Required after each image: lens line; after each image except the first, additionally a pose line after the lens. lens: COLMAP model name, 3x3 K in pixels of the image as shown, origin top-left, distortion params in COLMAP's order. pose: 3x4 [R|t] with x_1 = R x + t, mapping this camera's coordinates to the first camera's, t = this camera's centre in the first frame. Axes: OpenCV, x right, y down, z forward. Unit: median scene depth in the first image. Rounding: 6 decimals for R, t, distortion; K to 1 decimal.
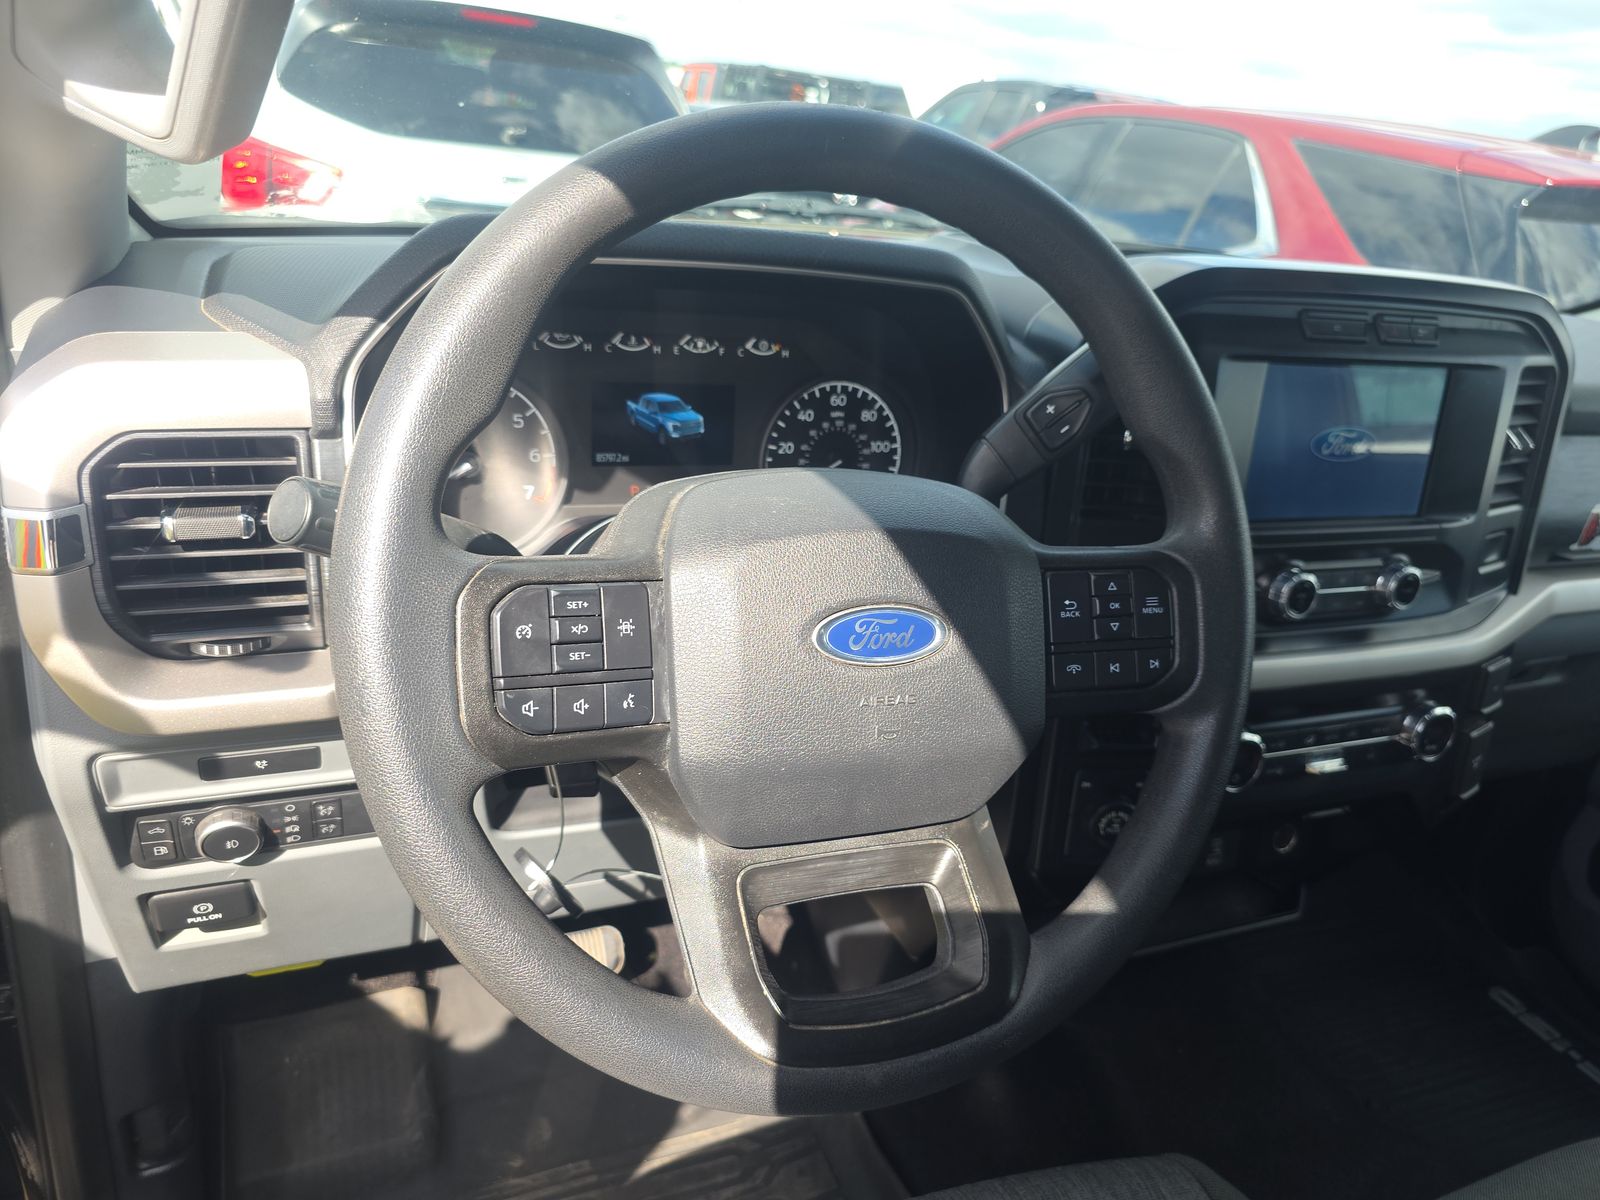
lens RADIAL K [[1052.8, 0, 812.9], [0, 1052.8, 615.1], [0, 0, 1]] dist [0.058963, -0.060958]
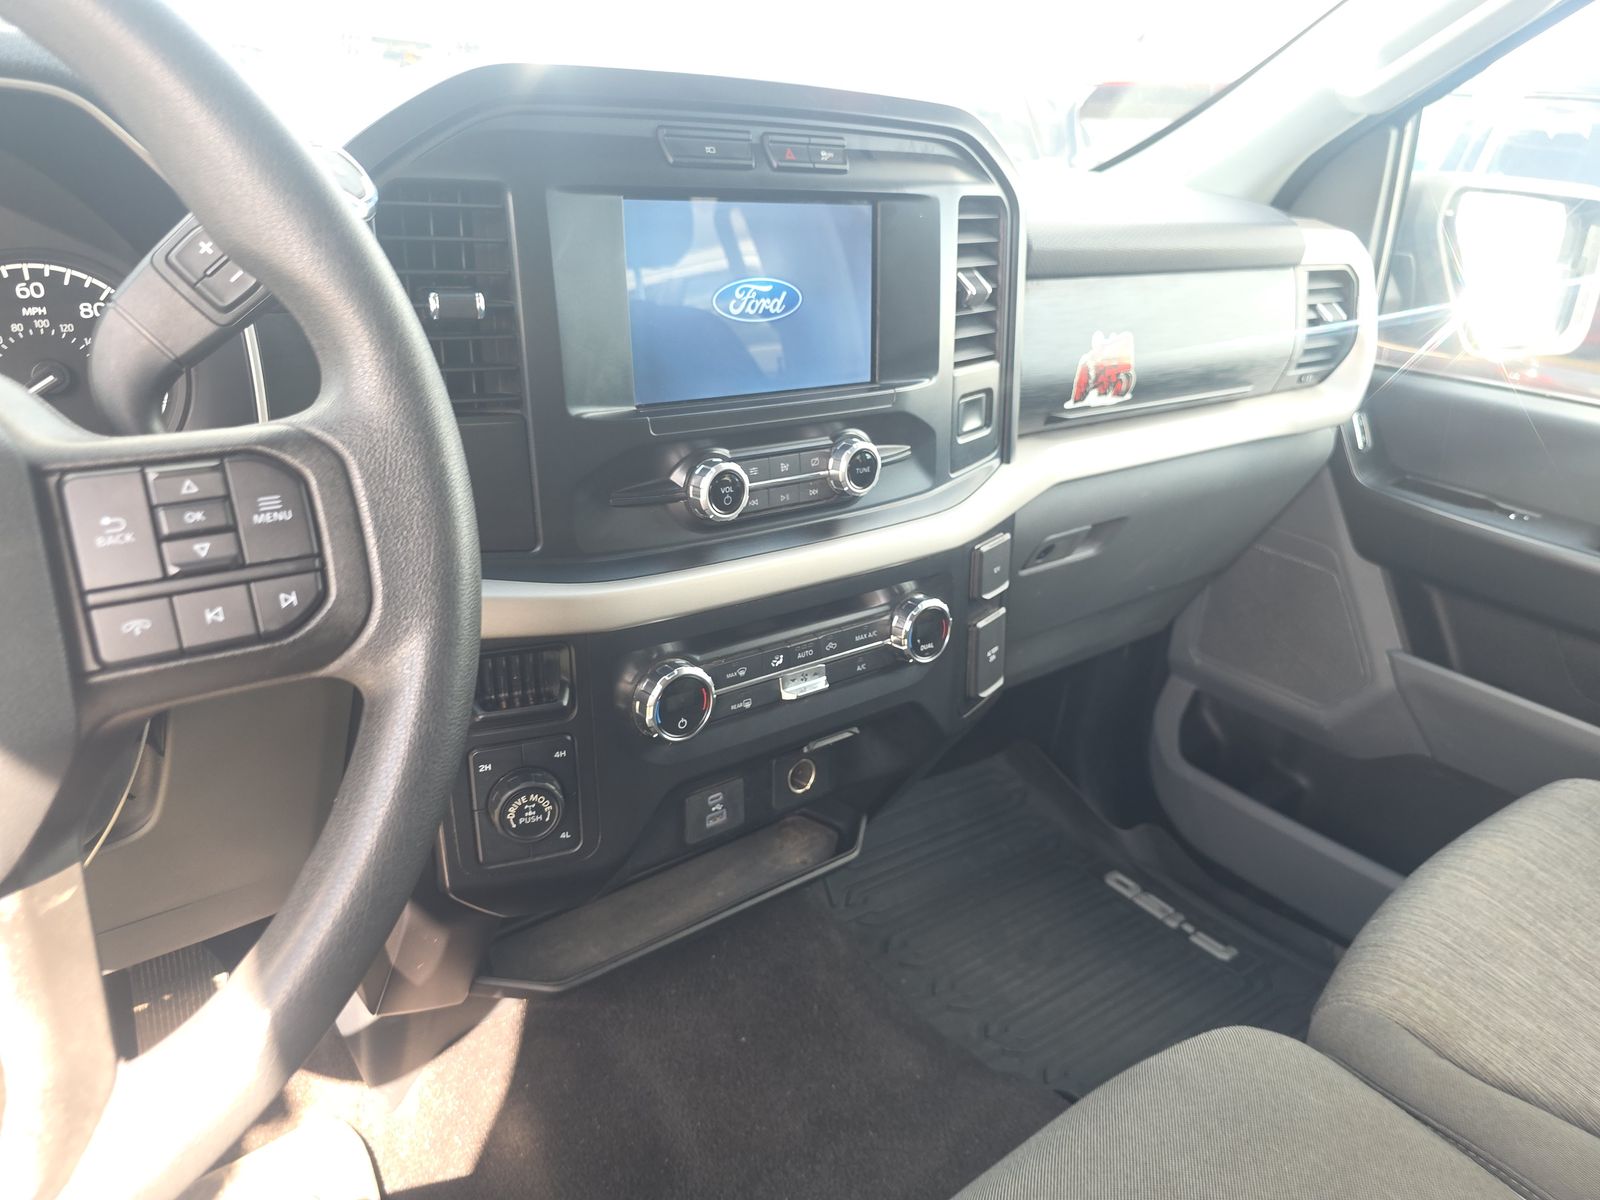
lens RADIAL K [[1052.8, 0, 812.9], [0, 1052.8, 615.1], [0, 0, 1]] dist [0.058963, -0.060958]
pose [[0.963320, -0.151583, 0.221442, 0.322577], [0.144902, 0.988366, 0.046212, 0.048066], [-0.225871, -0.012430, 0.974078, 0.192459]]
